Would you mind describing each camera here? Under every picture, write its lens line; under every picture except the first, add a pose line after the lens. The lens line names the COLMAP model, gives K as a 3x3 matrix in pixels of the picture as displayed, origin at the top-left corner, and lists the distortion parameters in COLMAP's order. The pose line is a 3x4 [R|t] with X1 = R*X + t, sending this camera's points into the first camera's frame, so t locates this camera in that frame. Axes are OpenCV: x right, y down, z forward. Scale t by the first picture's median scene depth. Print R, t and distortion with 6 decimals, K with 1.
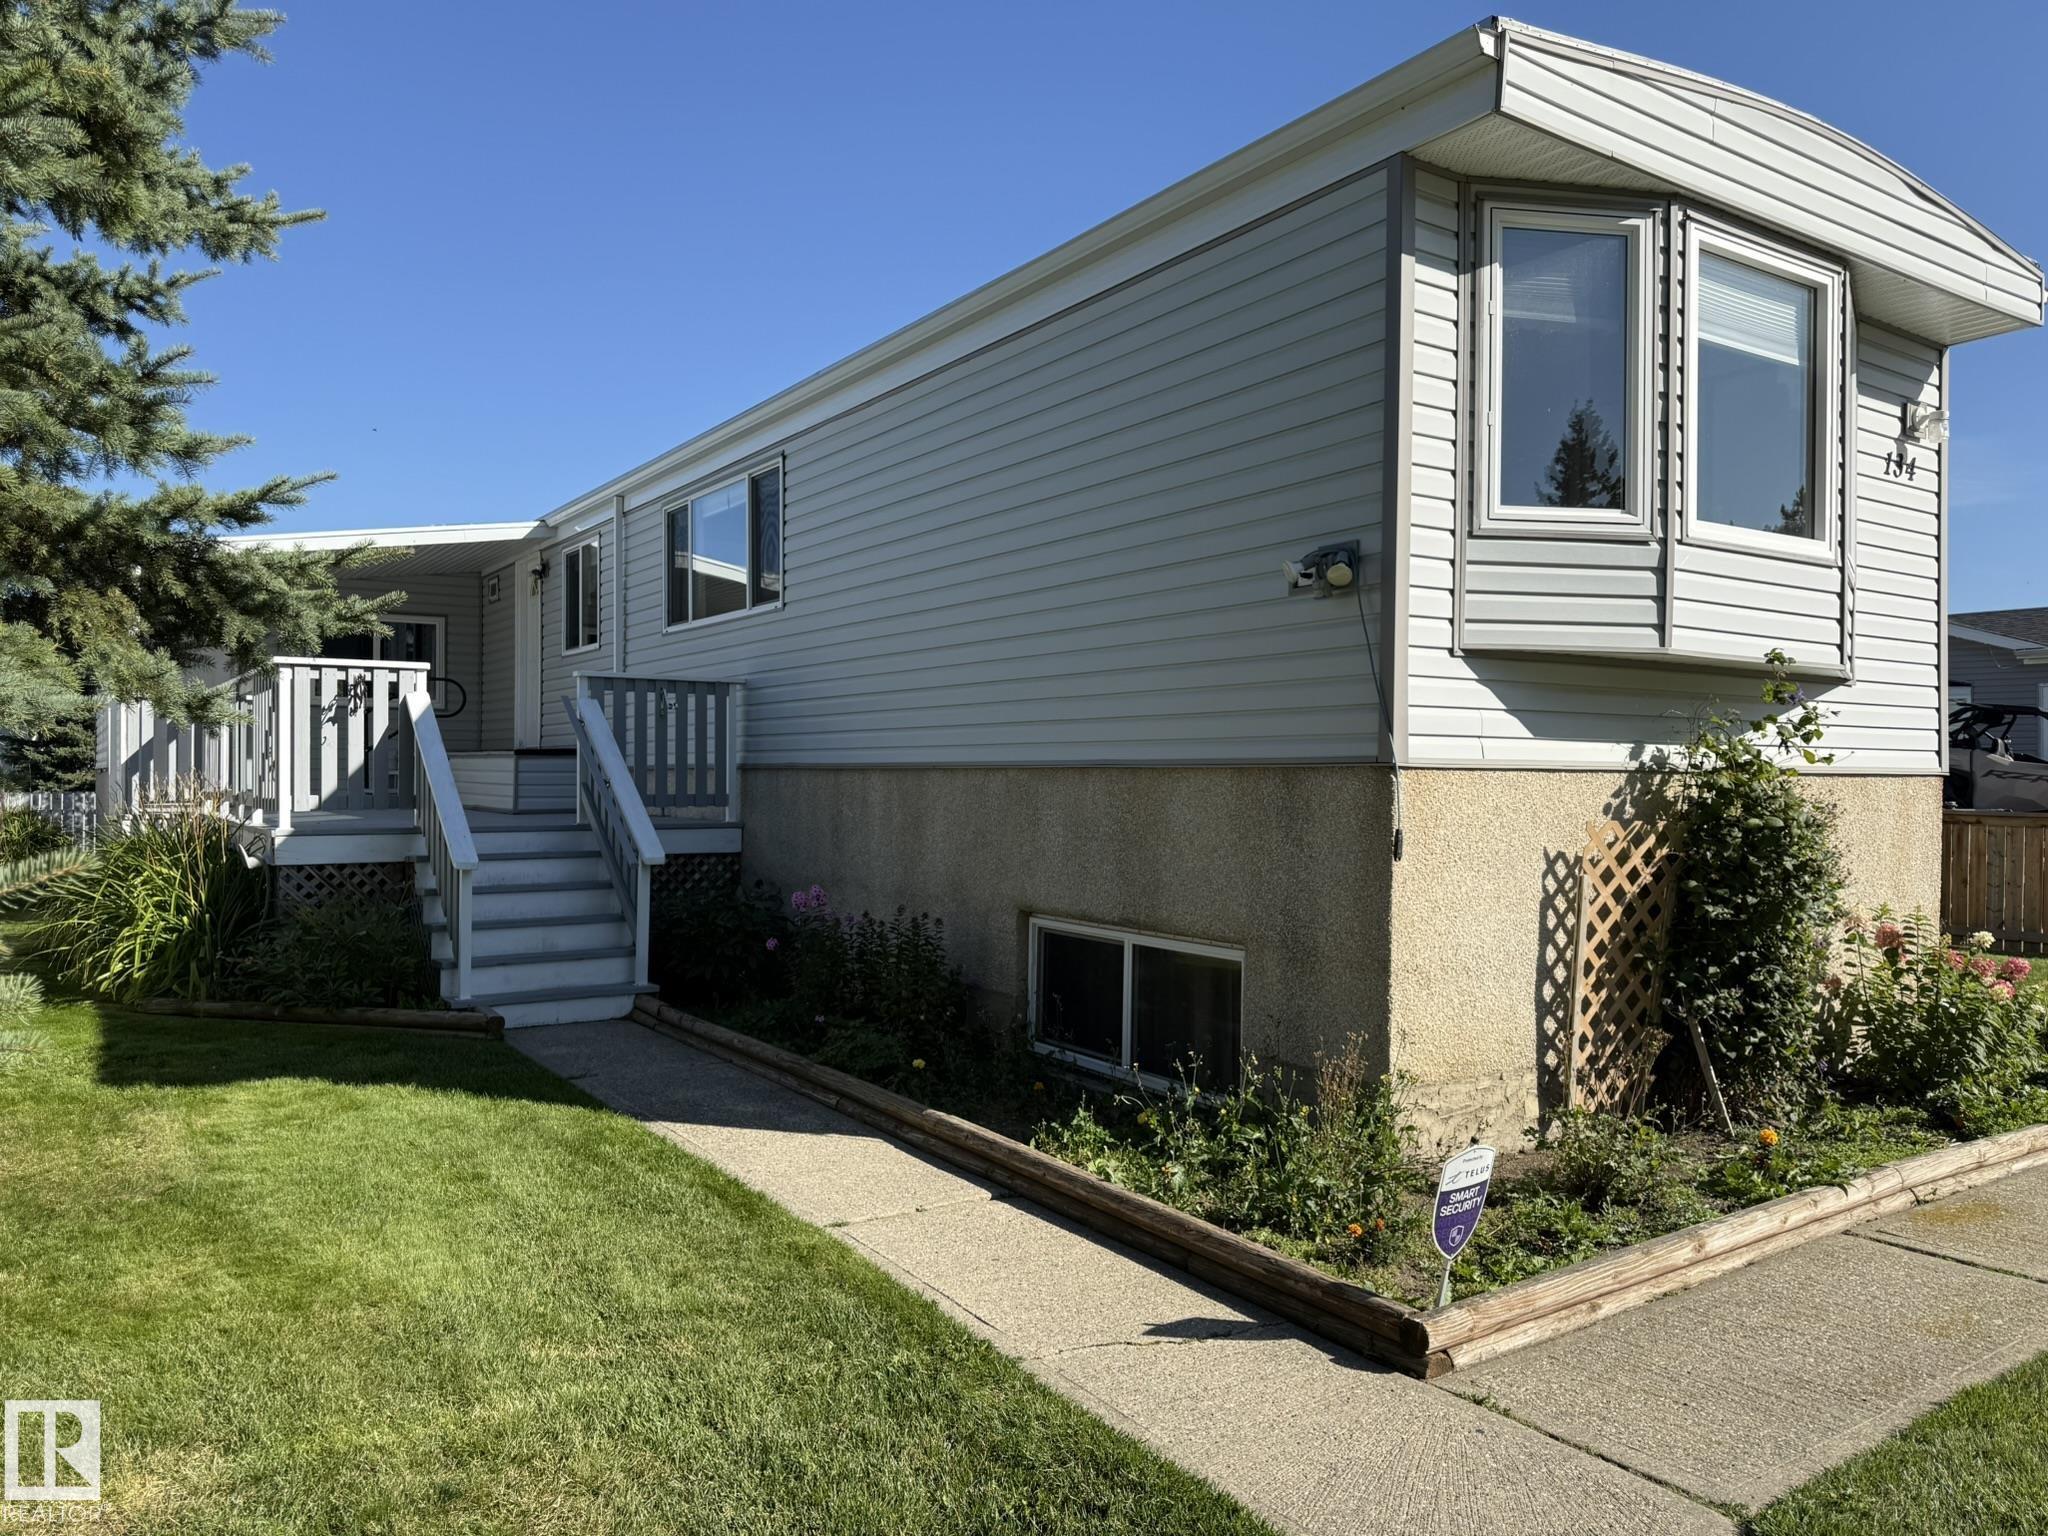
lens RADIAL K [[1430.3, 0, 1024.0], [0, 1430.3, 768.0], [0, 0, 1]] dist [0.108617, -0.191555]
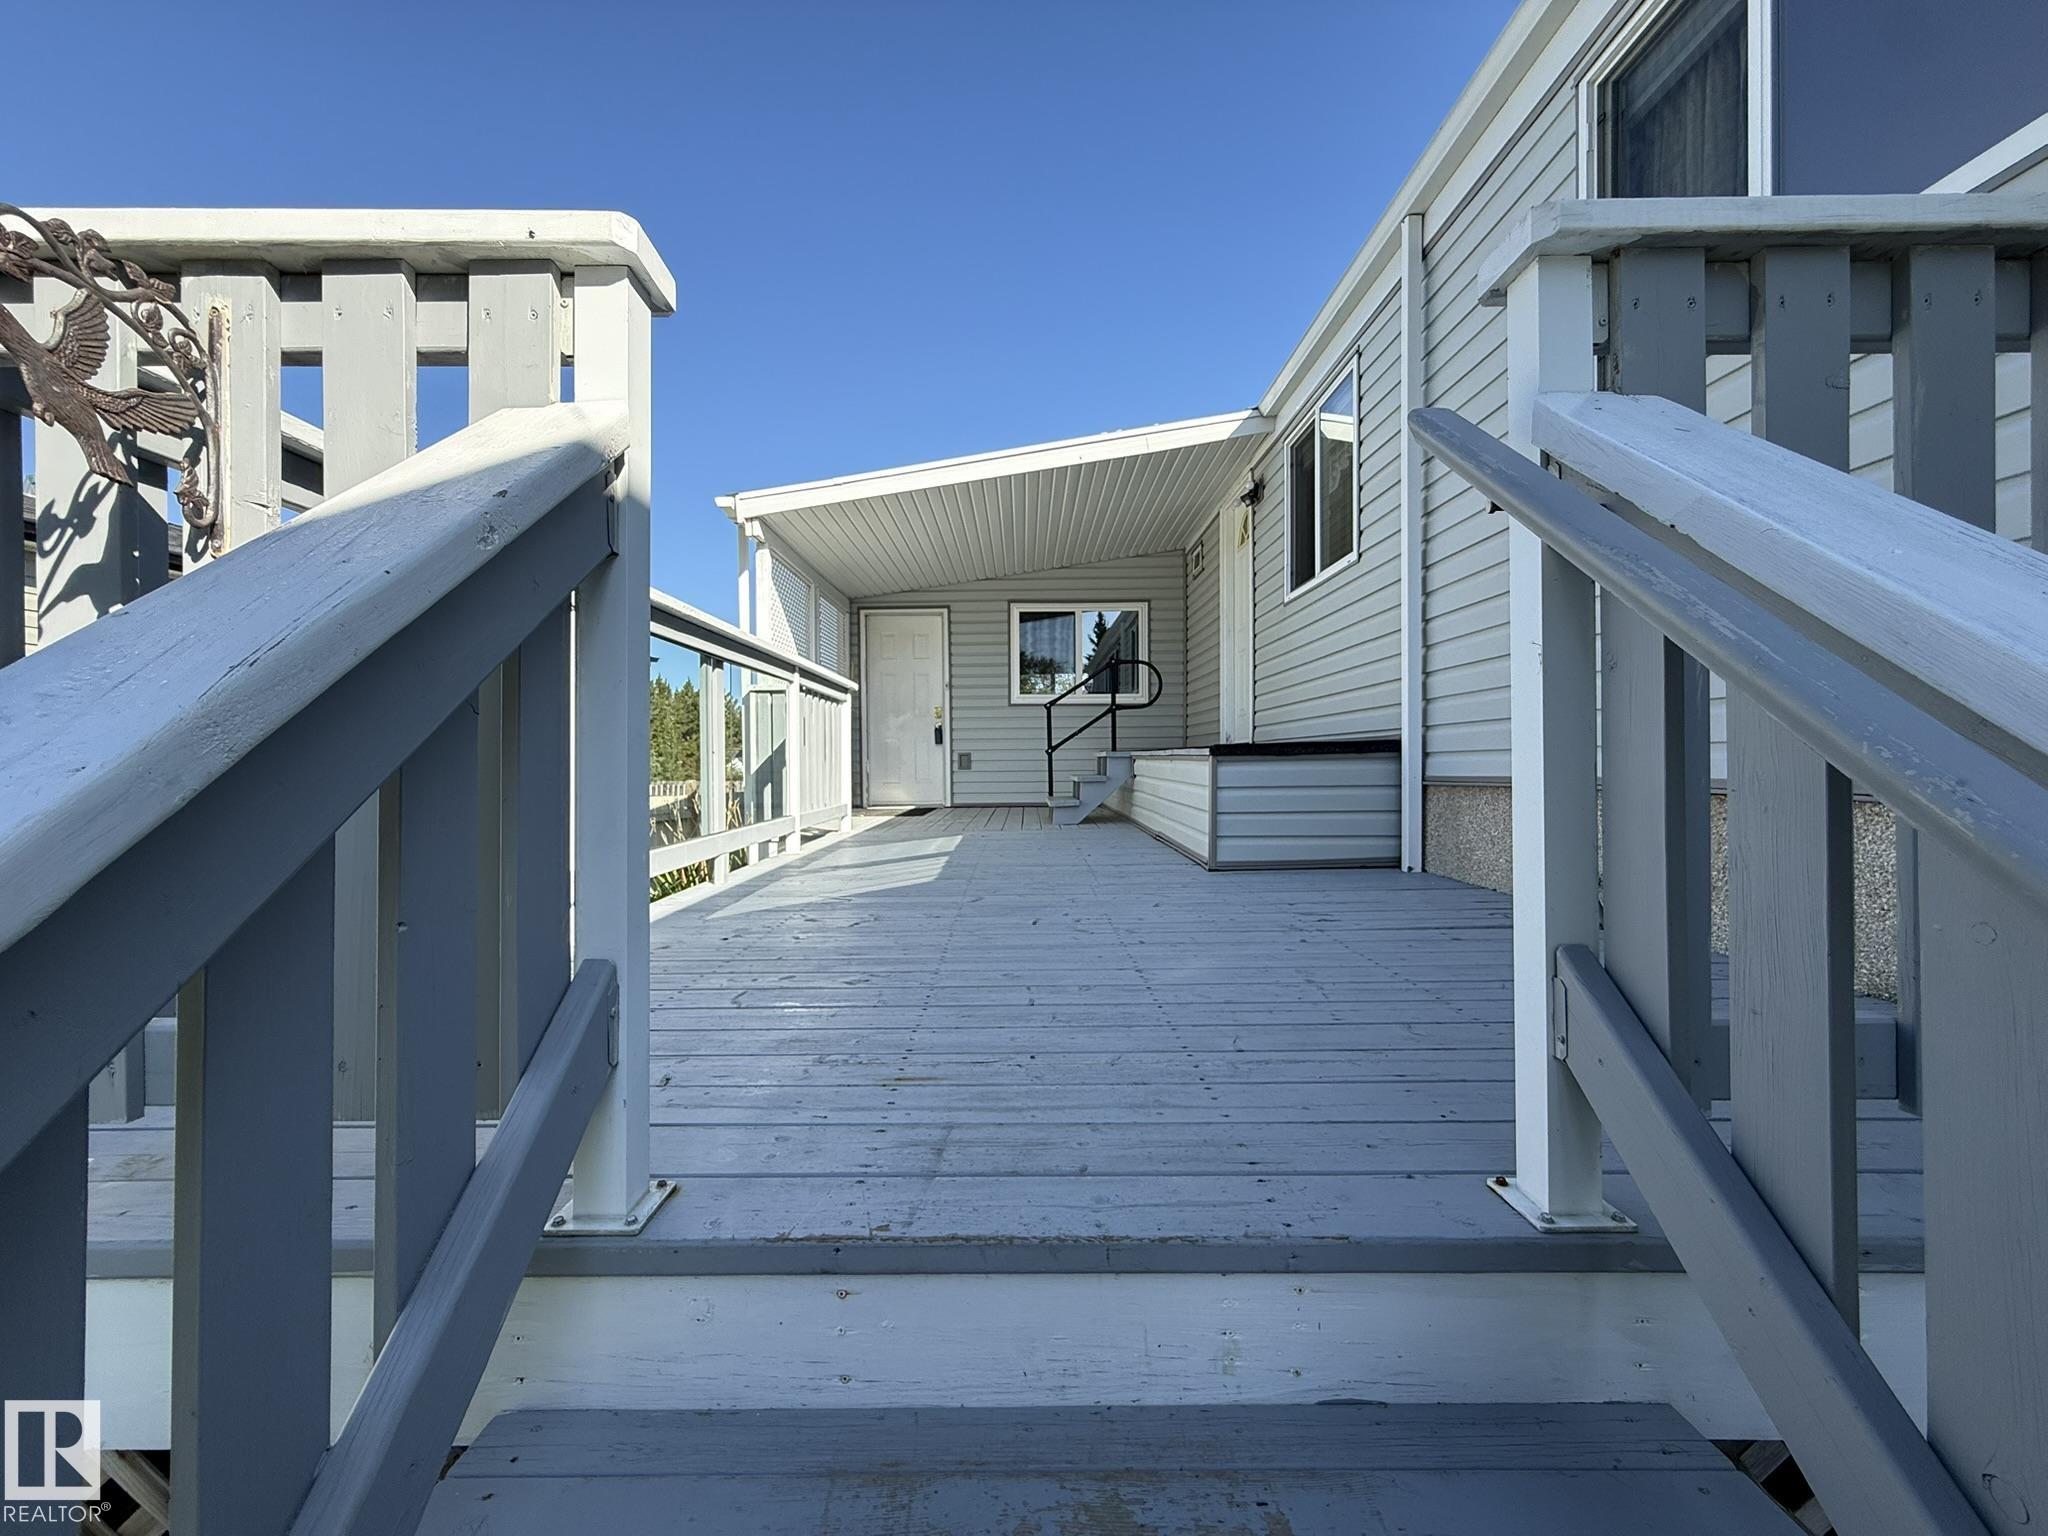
lens RADIAL K [[810.7, 0, 1014.7], [0, 810.7, 770.0], [0, 0, 1]] dist [0.000127, -0.000329]
pose [[0.824713, -0.004531, -0.565534, -0.360391], [0.013974, 0.999826, 0.012368, -0.012016], [0.565379, -0.018103, 0.824632, 1.055784]]
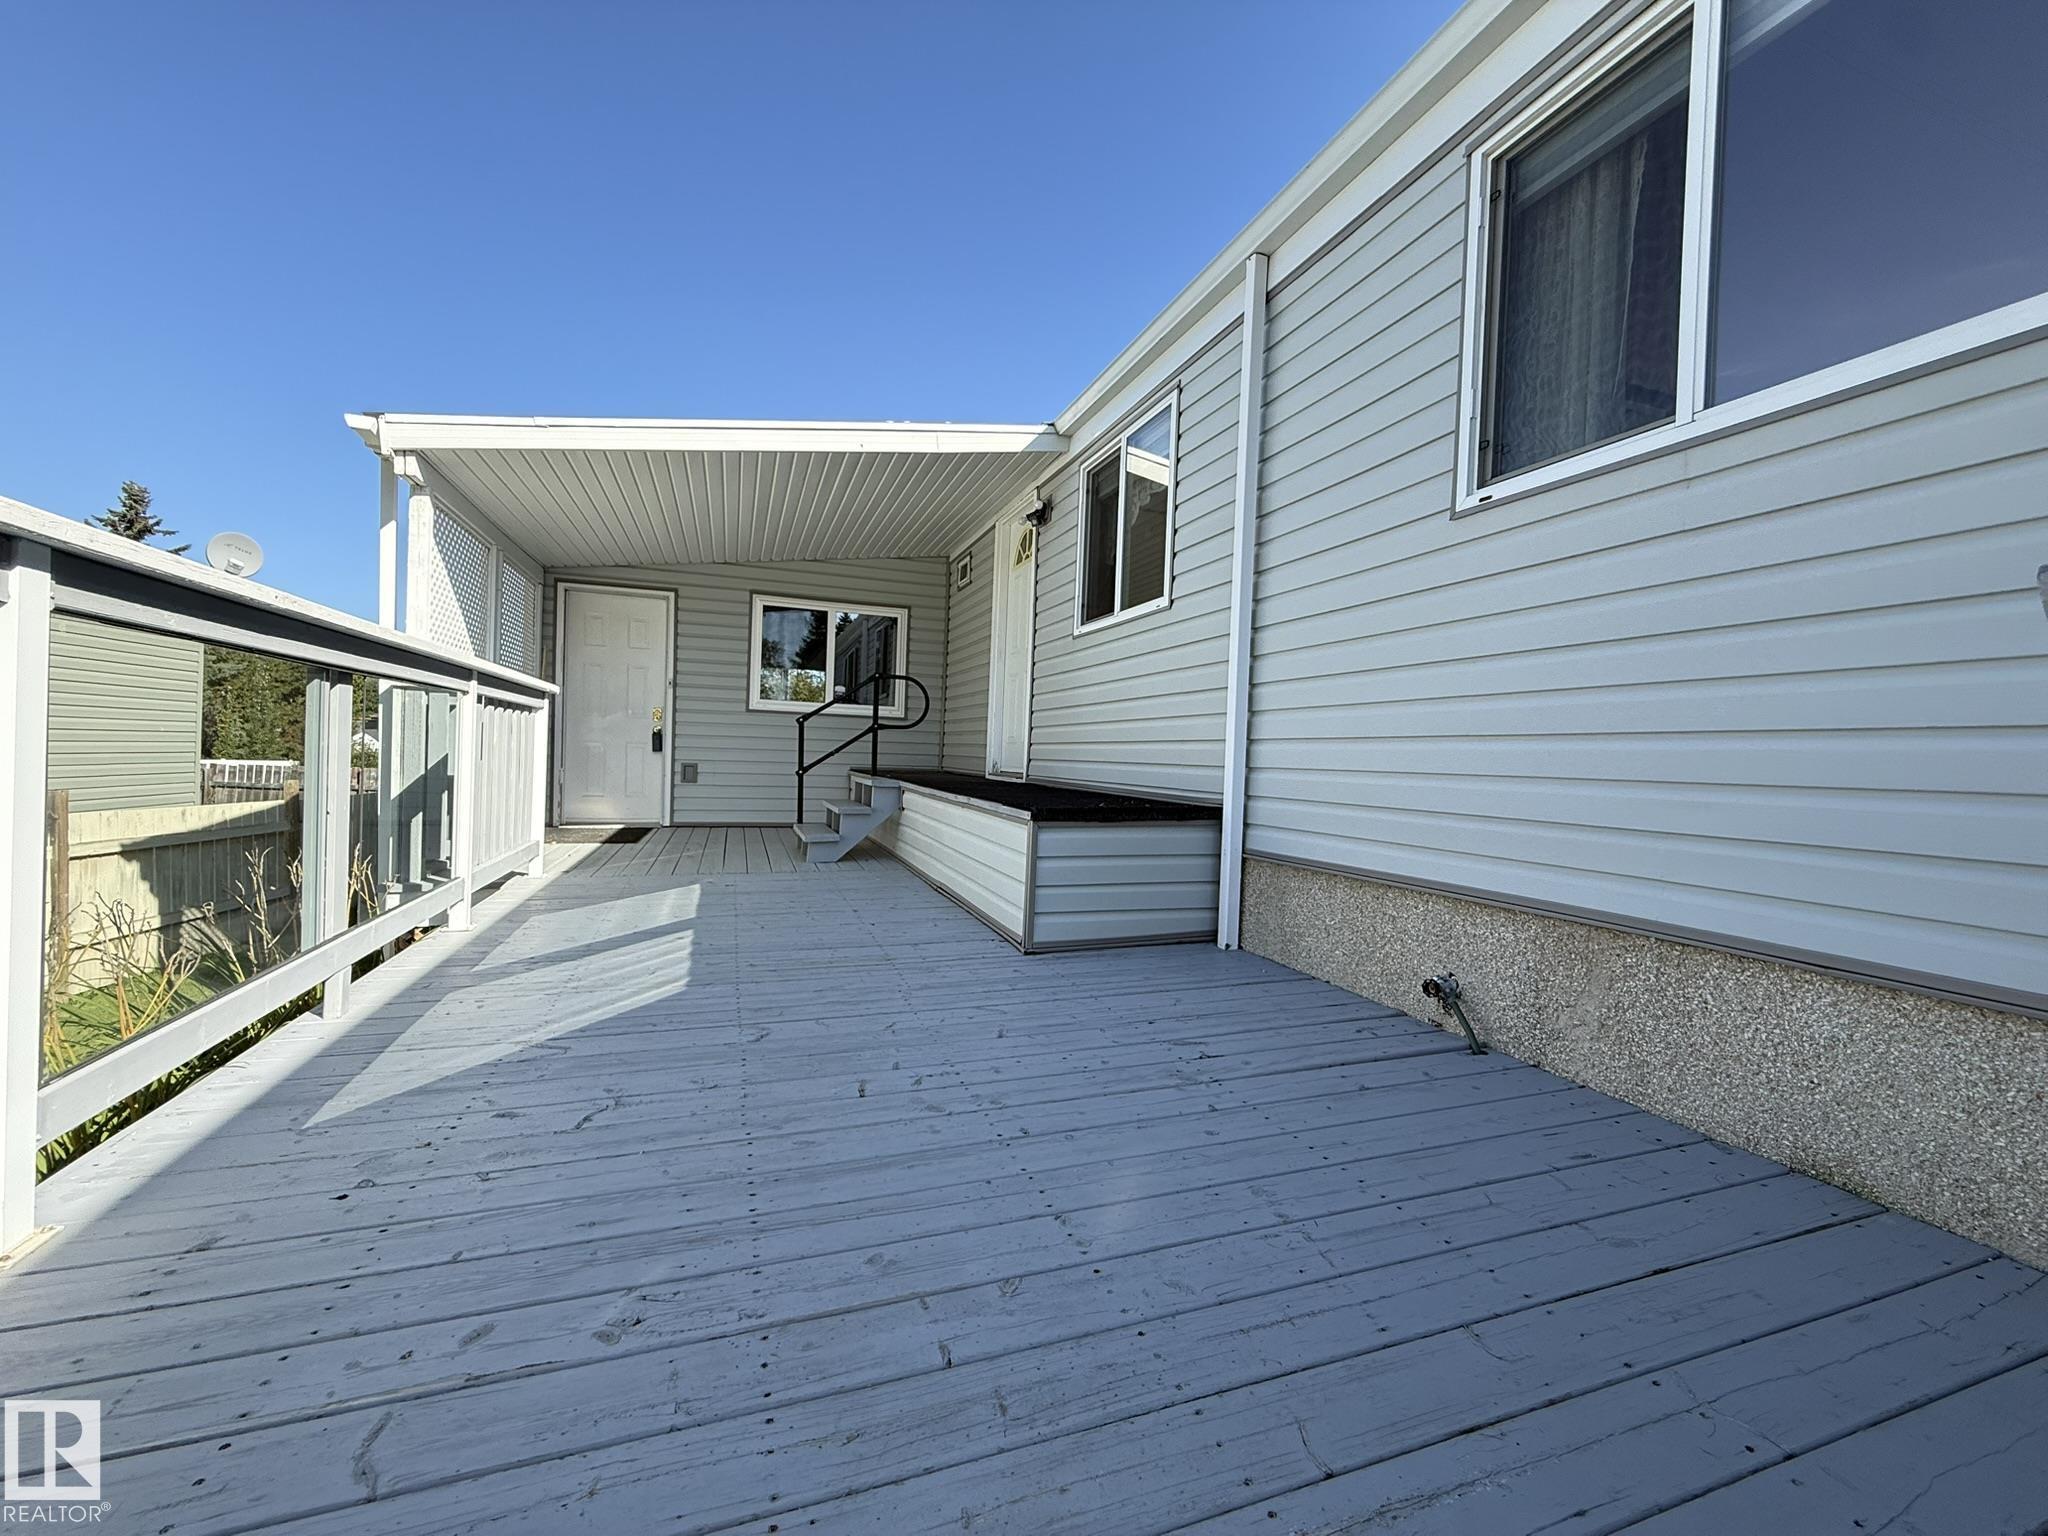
lens RADIAL K [[810.7, 0, 1014.7], [0, 810.7, 770.0], [0, 0, 1]] dist [0.000127, -0.000329]
pose [[0.967213, 0.034183, -0.251657, -0.431684], [-0.029853, 0.999334, 0.021007, -0.043508], [0.252207, -0.012806, 0.967588, 1.106262]]
